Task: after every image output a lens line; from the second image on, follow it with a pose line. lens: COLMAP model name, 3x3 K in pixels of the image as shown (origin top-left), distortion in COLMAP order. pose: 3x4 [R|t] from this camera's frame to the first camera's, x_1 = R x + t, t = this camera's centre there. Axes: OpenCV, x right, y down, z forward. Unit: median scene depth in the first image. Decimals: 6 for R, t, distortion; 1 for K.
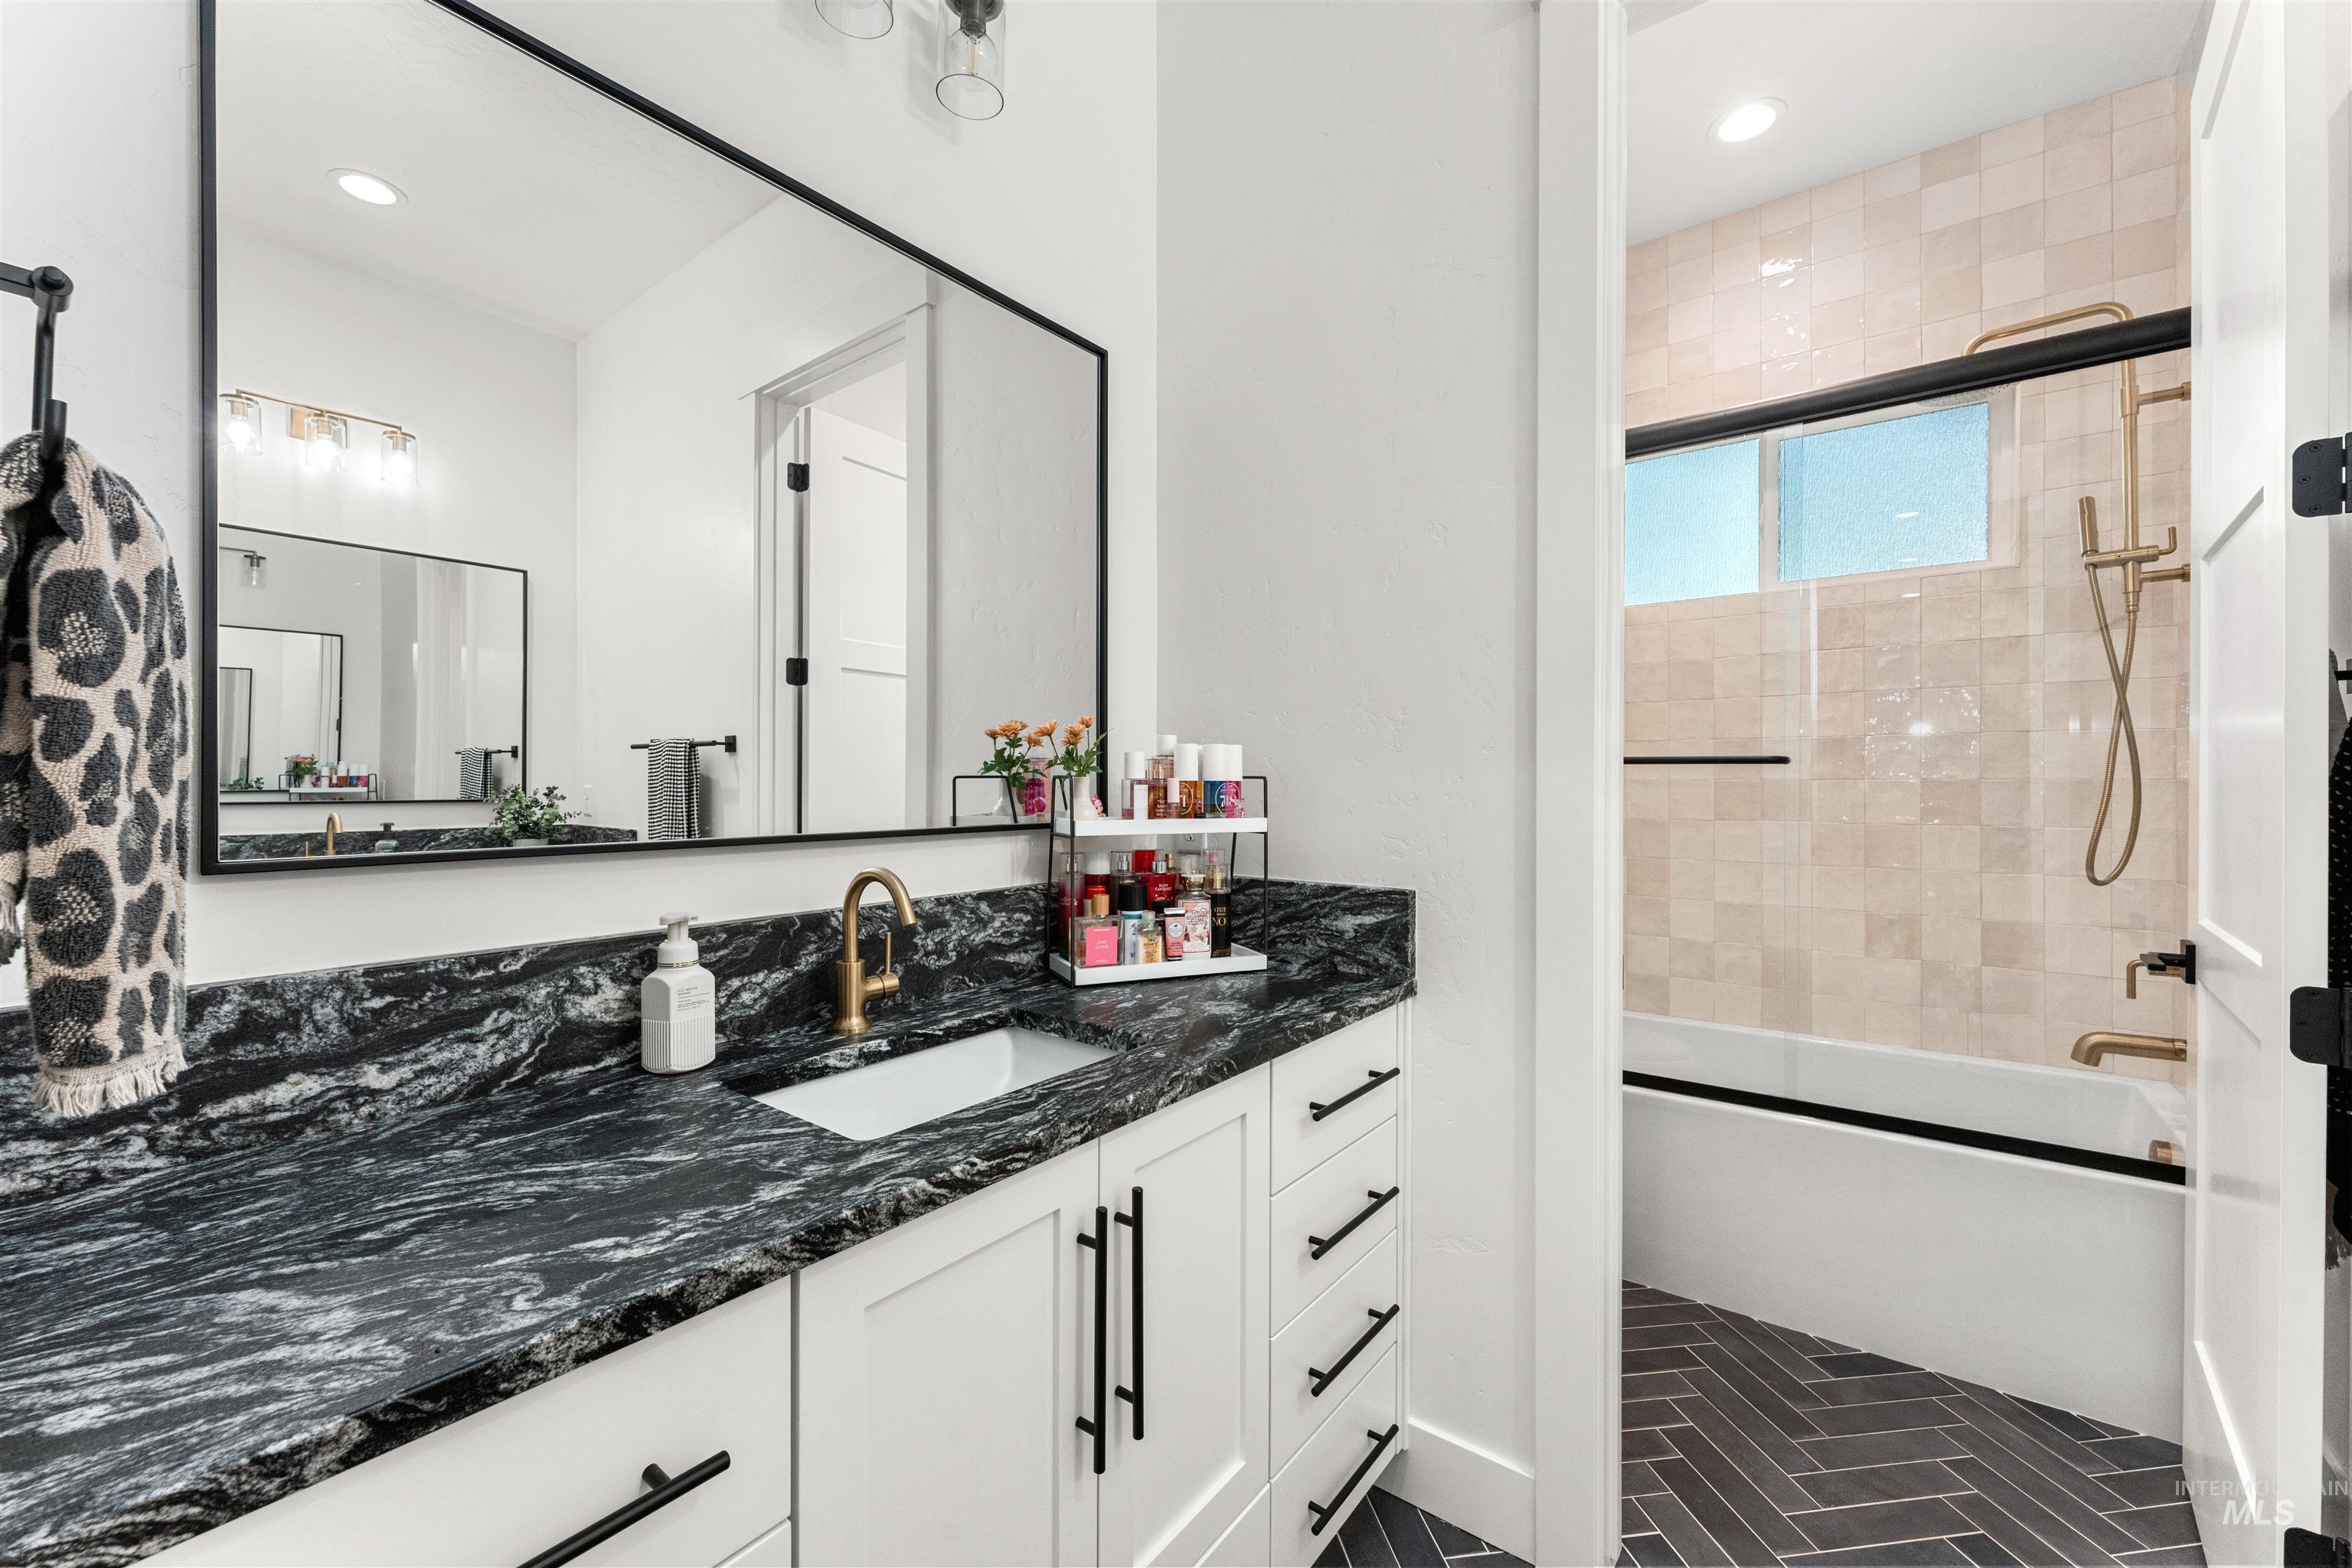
lens RADIAL K [[931.2, 0, 1176.0], [0, 931.2, 784.0], [0, 0, 1]] dist [0.001092, -0.000603]
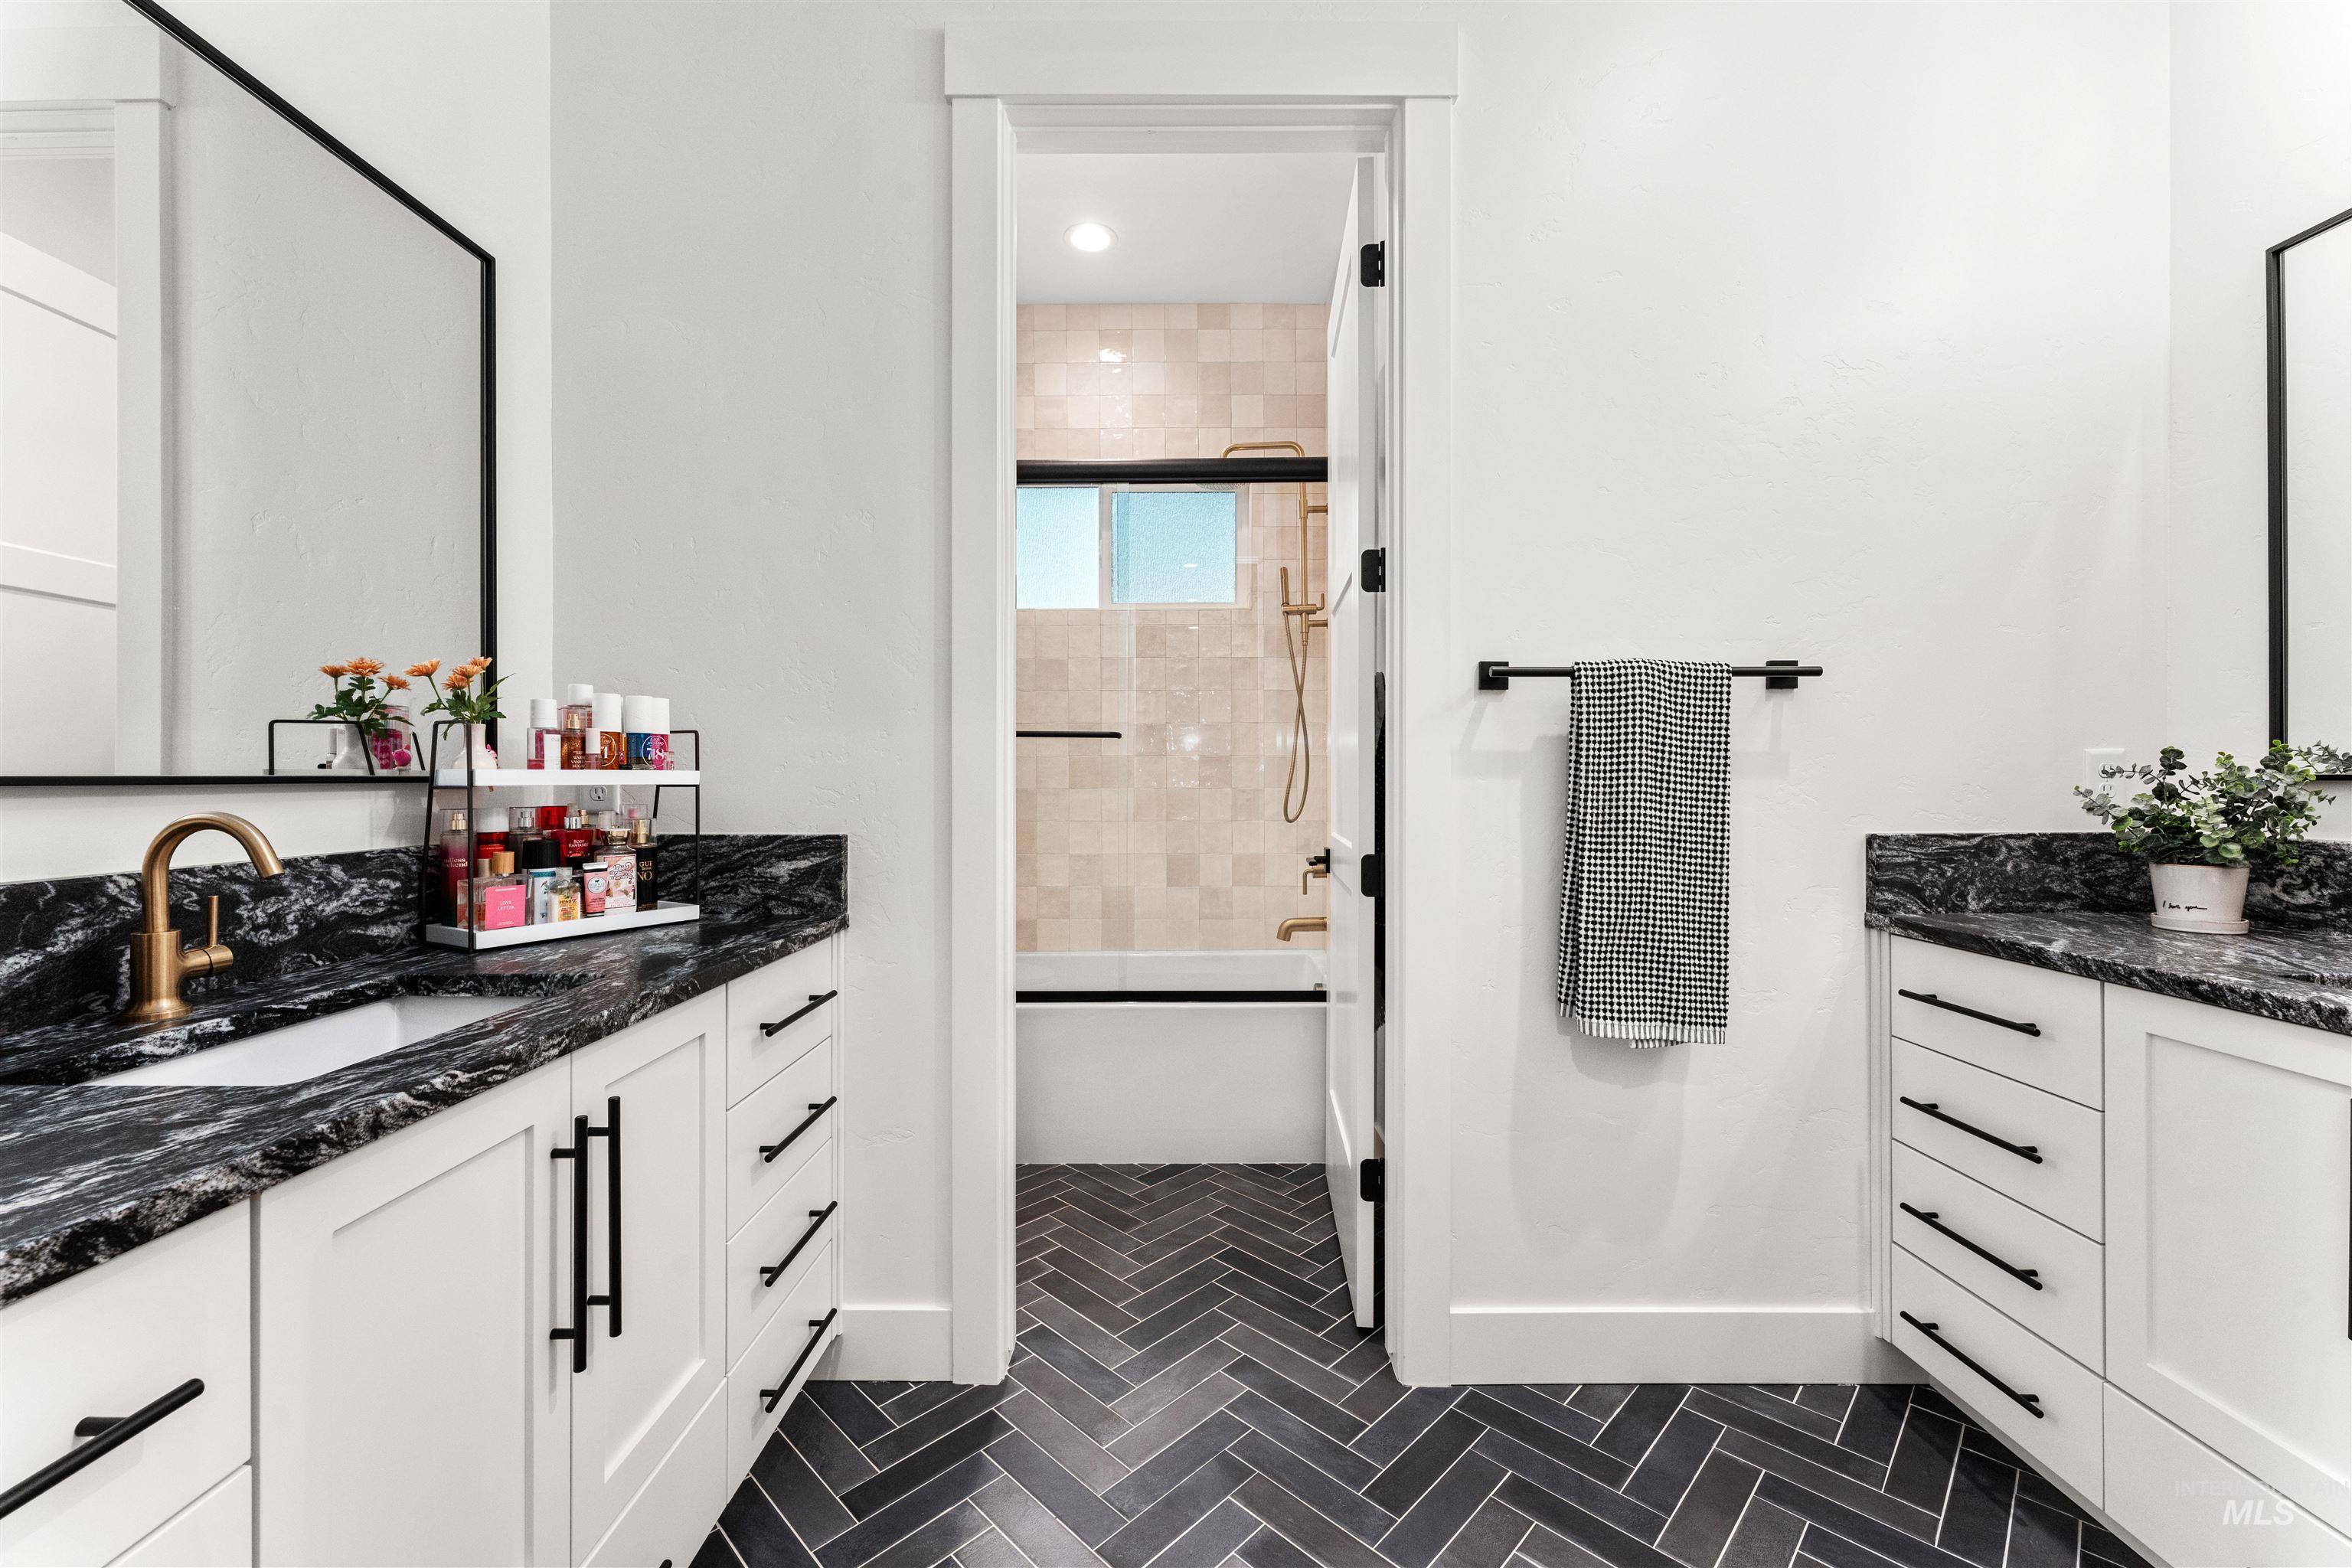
lens RADIAL K [[931.2, 0, 1176.0], [0, 931.2, 784.0], [0, 0, 1]] dist [0.001092, -0.000603]
pose [[0.796717, -0.005137, 0.604331, -0.105663], [0.002306, 0.999982, 0.005459, 0.047580], [-0.604349, -0.002956, 0.796714, -0.135684]]
